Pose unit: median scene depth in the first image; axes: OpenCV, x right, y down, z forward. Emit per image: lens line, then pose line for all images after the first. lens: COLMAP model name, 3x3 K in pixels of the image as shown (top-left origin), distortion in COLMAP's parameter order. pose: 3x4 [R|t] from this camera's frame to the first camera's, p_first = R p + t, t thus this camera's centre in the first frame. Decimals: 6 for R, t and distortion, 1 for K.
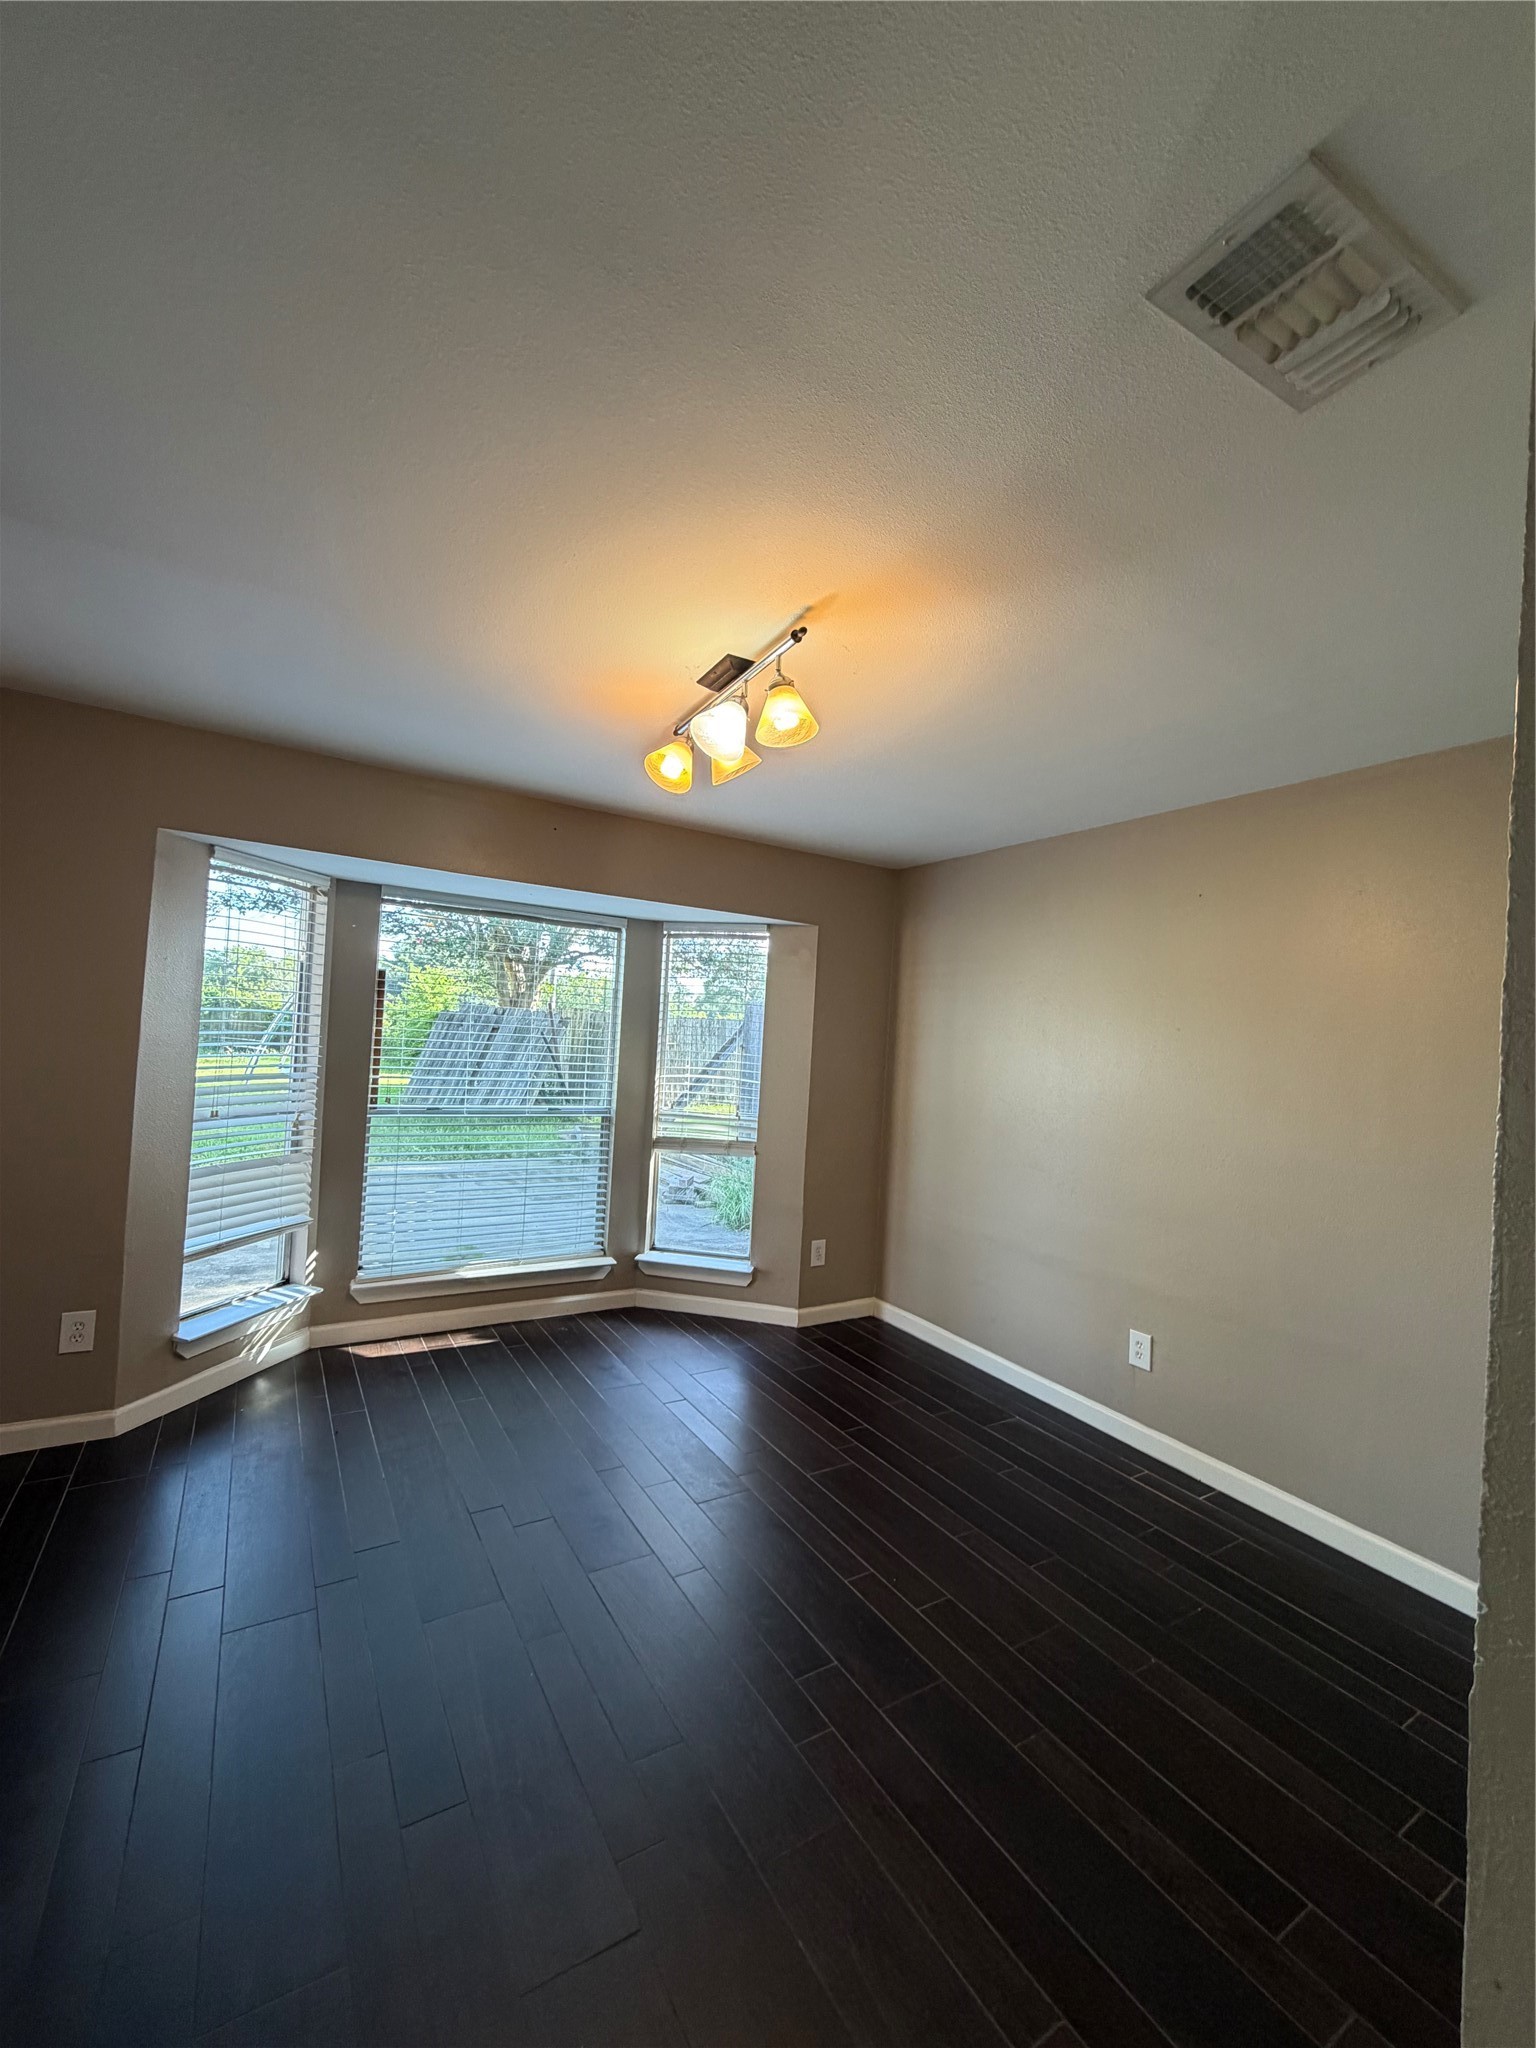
lens RADIAL K [[816.8, 0, 768.0], [0, 816.8, 1024.0], [0, 0, 1]] dist [0.000048, 0.000035]
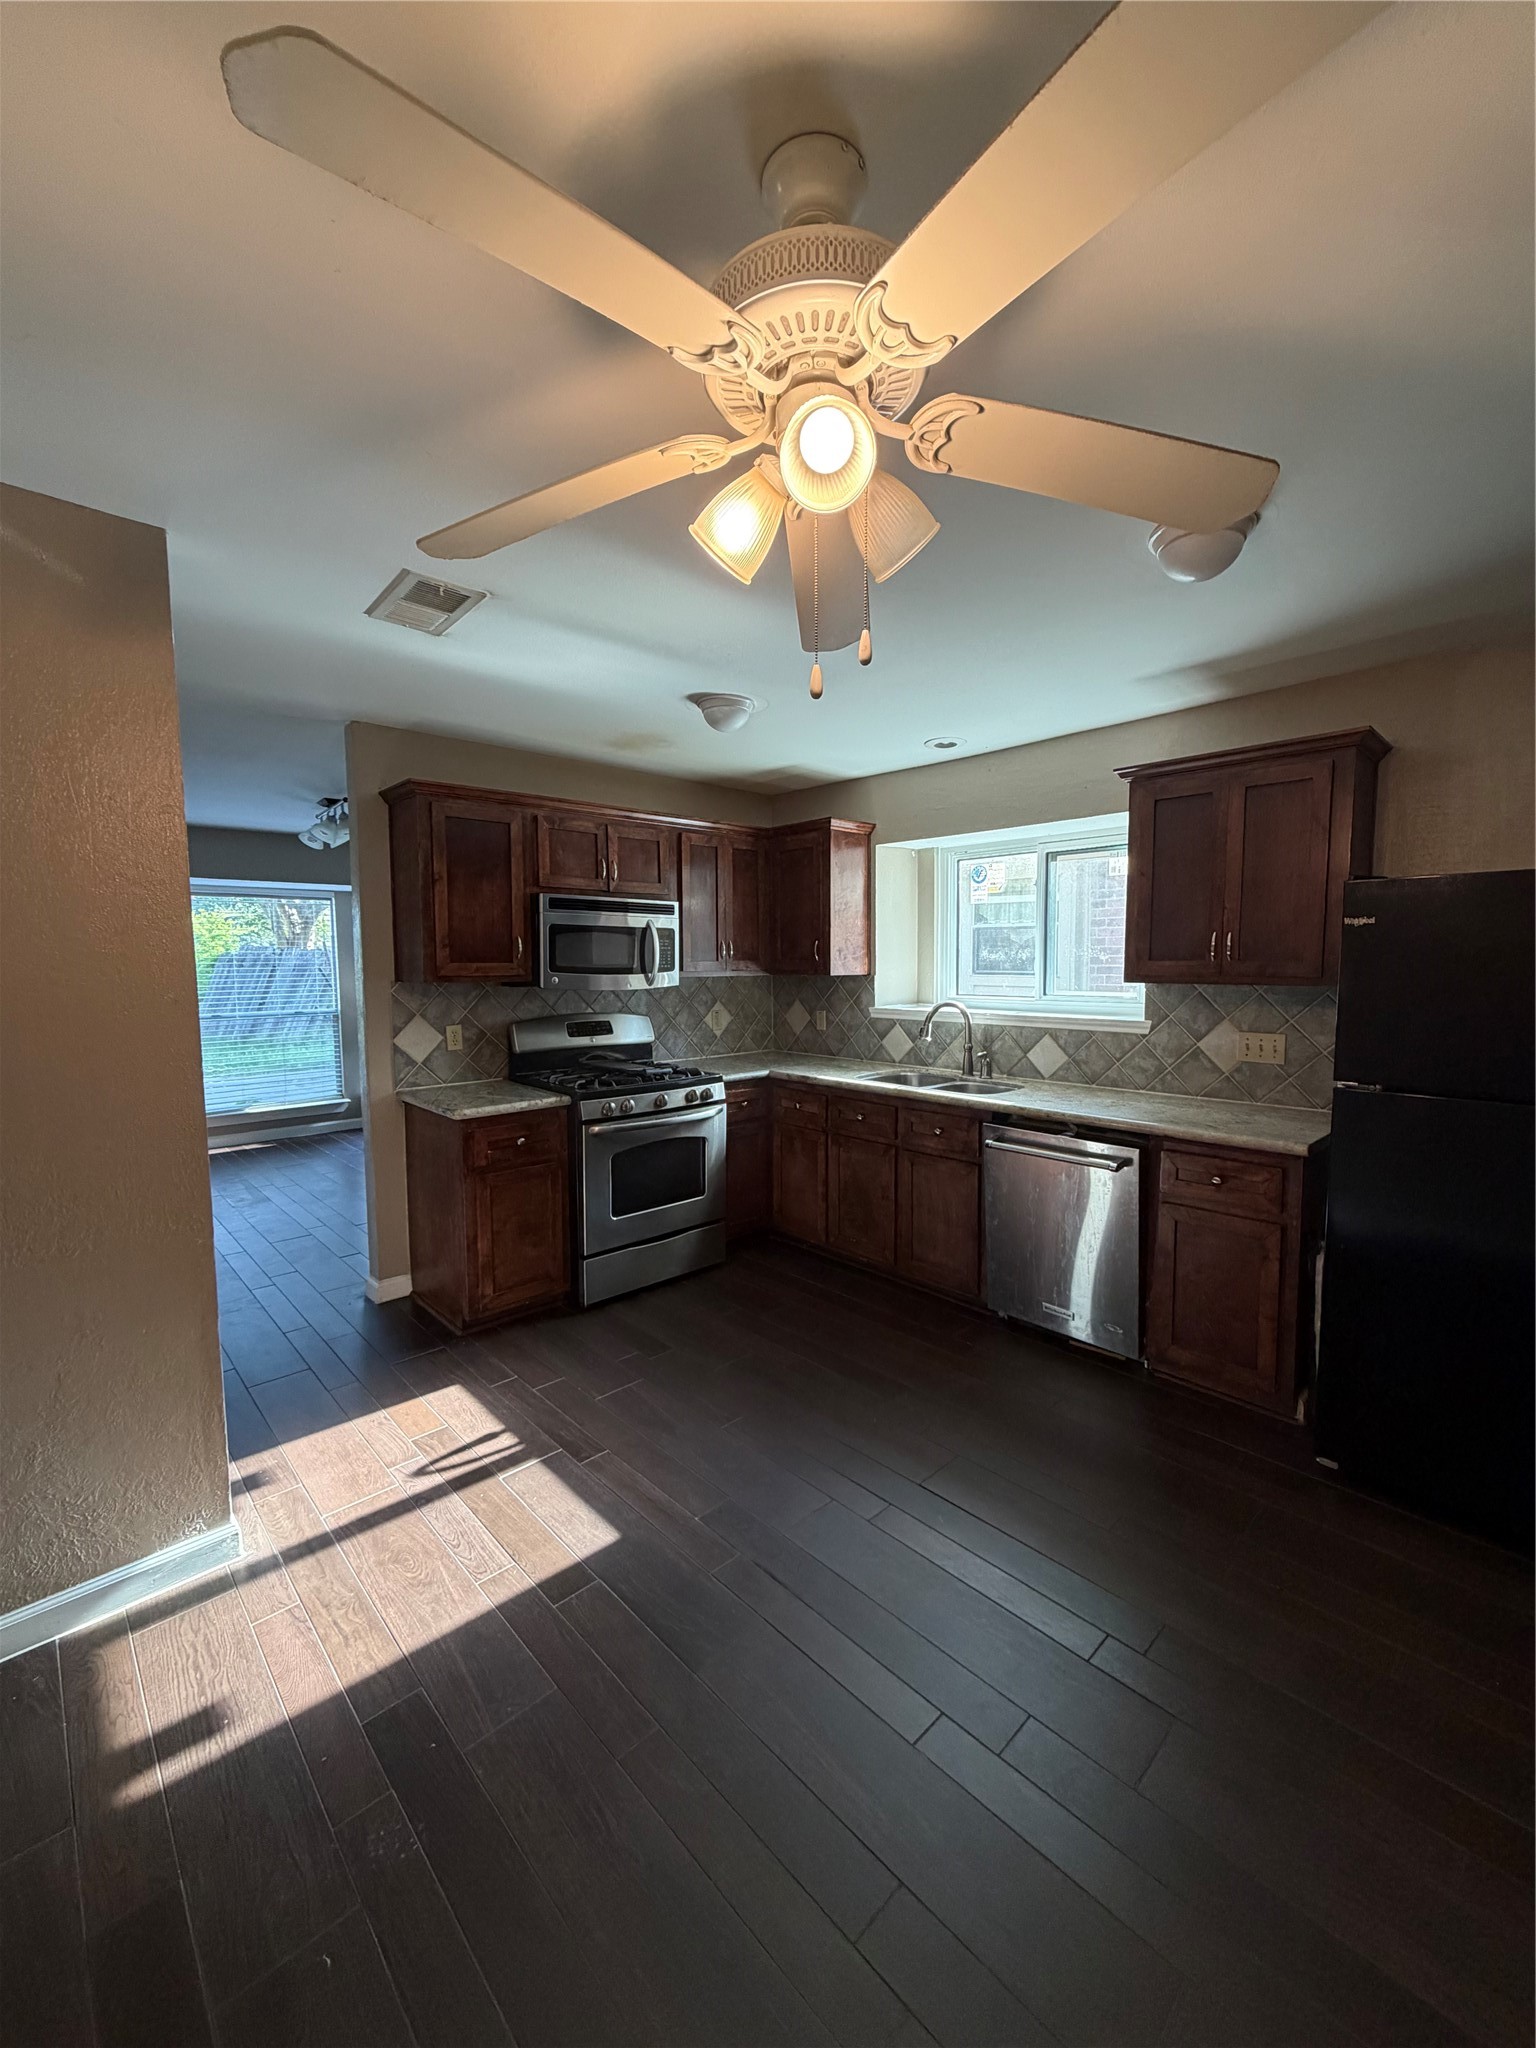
lens RADIAL K [[816.8, 0, 768.0], [0, 816.8, 1024.0], [0, 0, 1]] dist [0.000048, 0.000035]
pose [[0.977561, -0.078457, 0.195498, 0.327531], [0.058250, 0.992546, 0.107053, 0.008627], [-0.202439, -0.093263, 0.974844, -0.771185]]
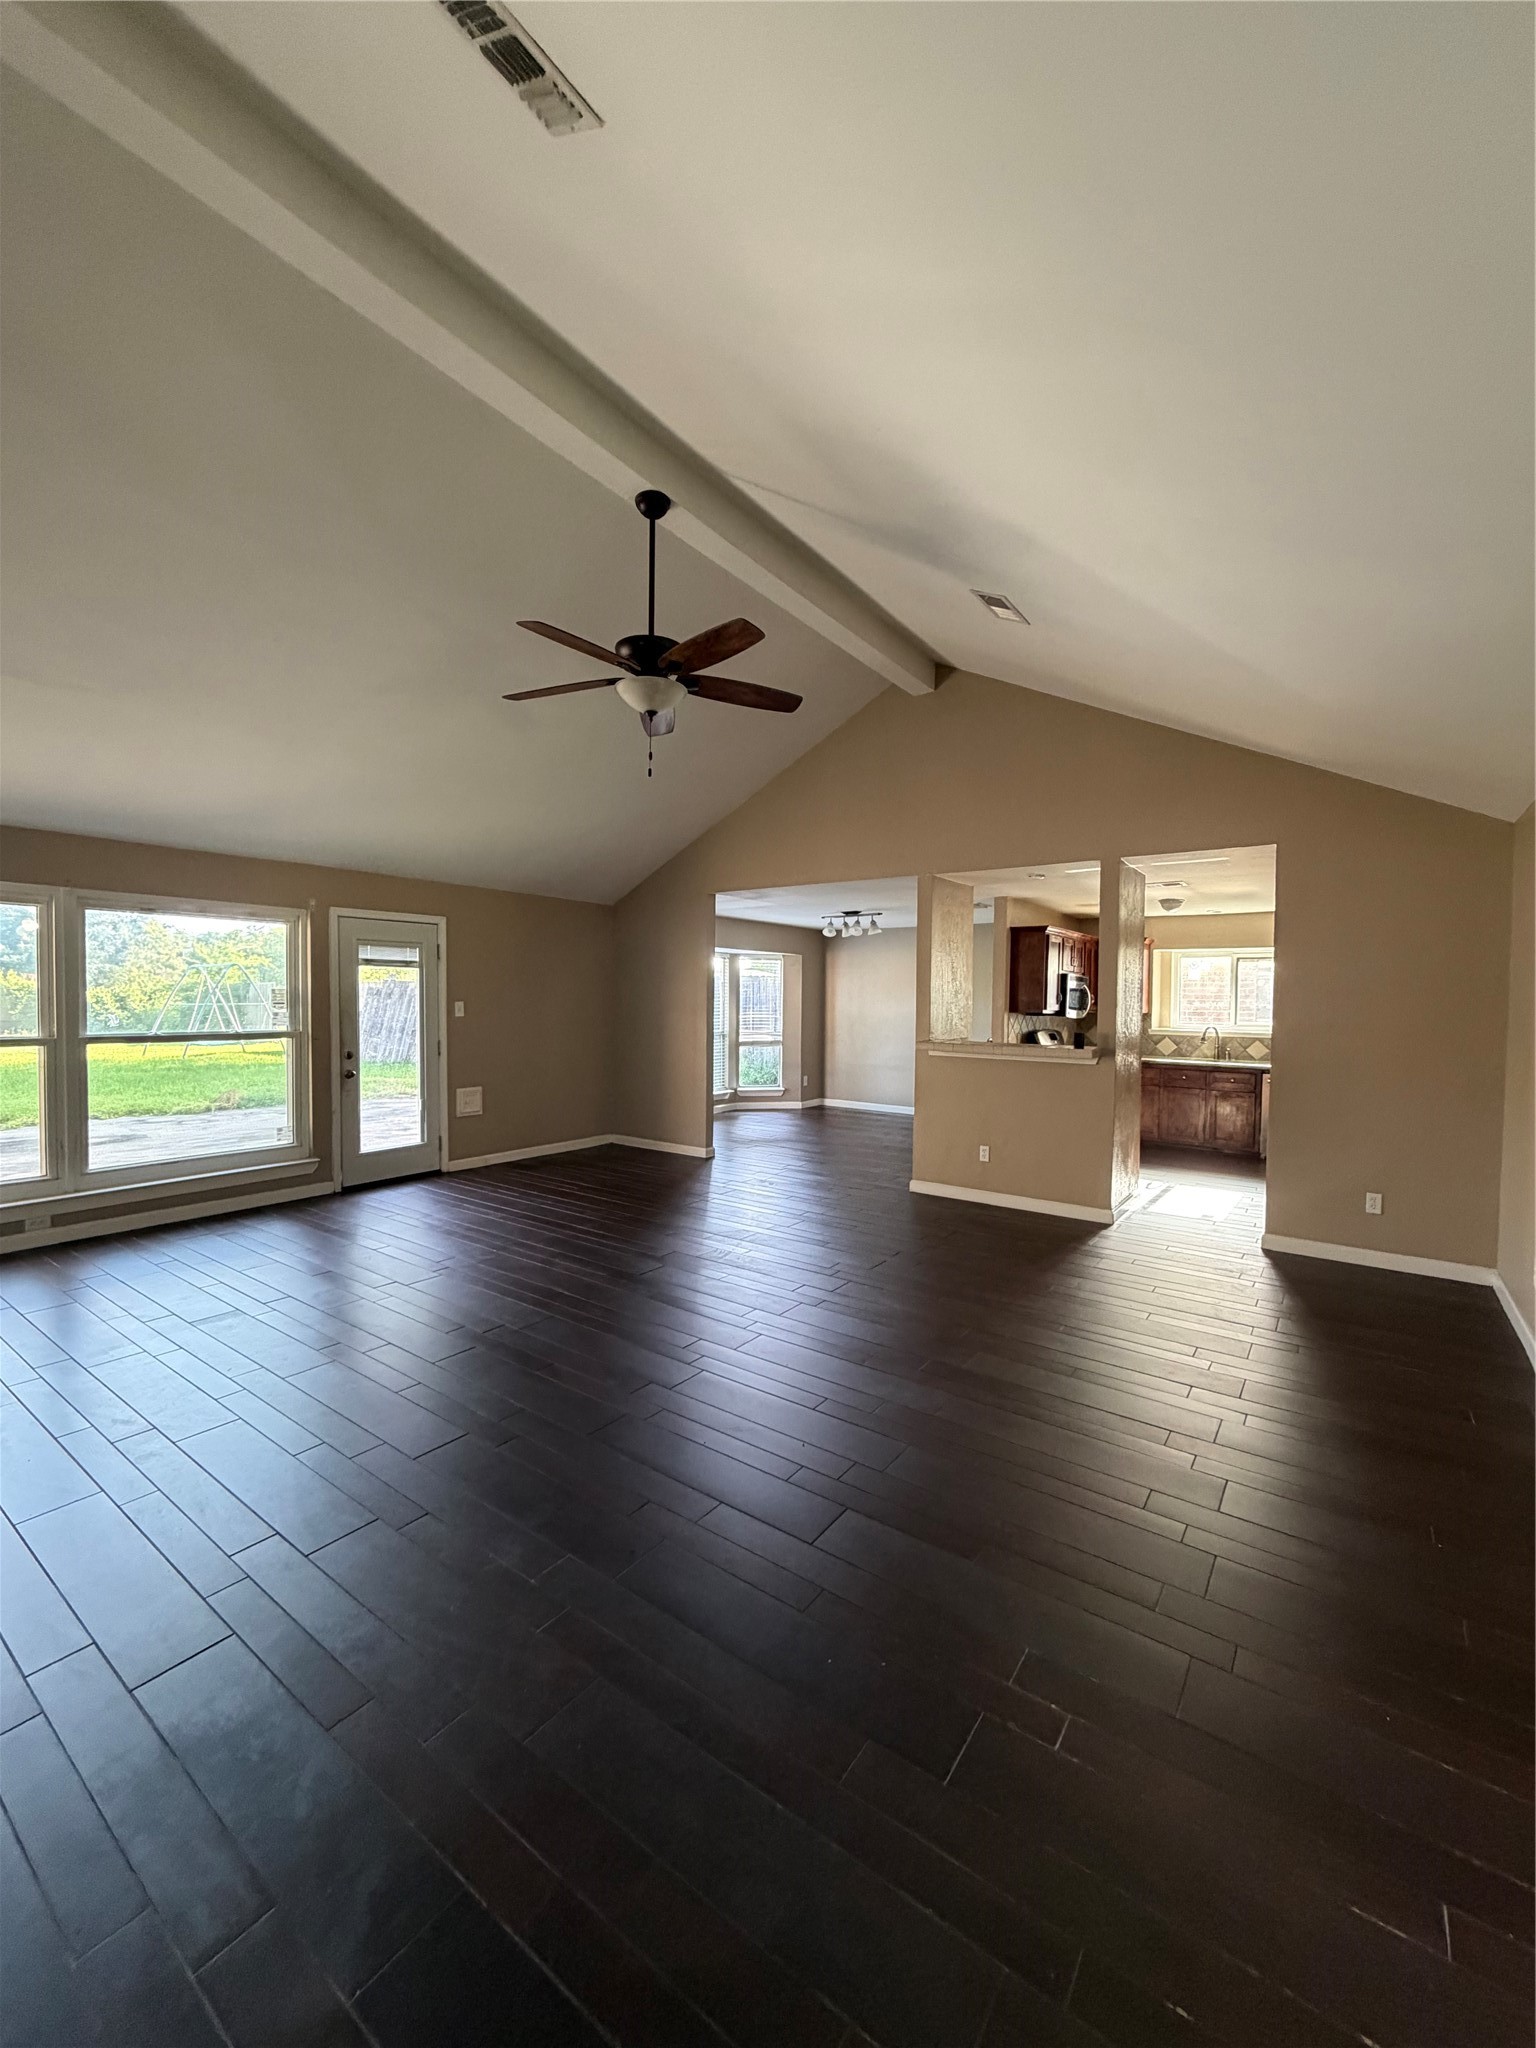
lens RADIAL K [[816.8, 0, 768.0], [0, 816.8, 1024.0], [0, 0, 1]] dist [0.000048, 0.000035]
pose [[0.923428, -0.054535, 0.379878, -1.020085], [0.032471, 0.997405, 0.064255, -0.073135], [-0.382397, -0.047000, 0.922802, -1.339642]]
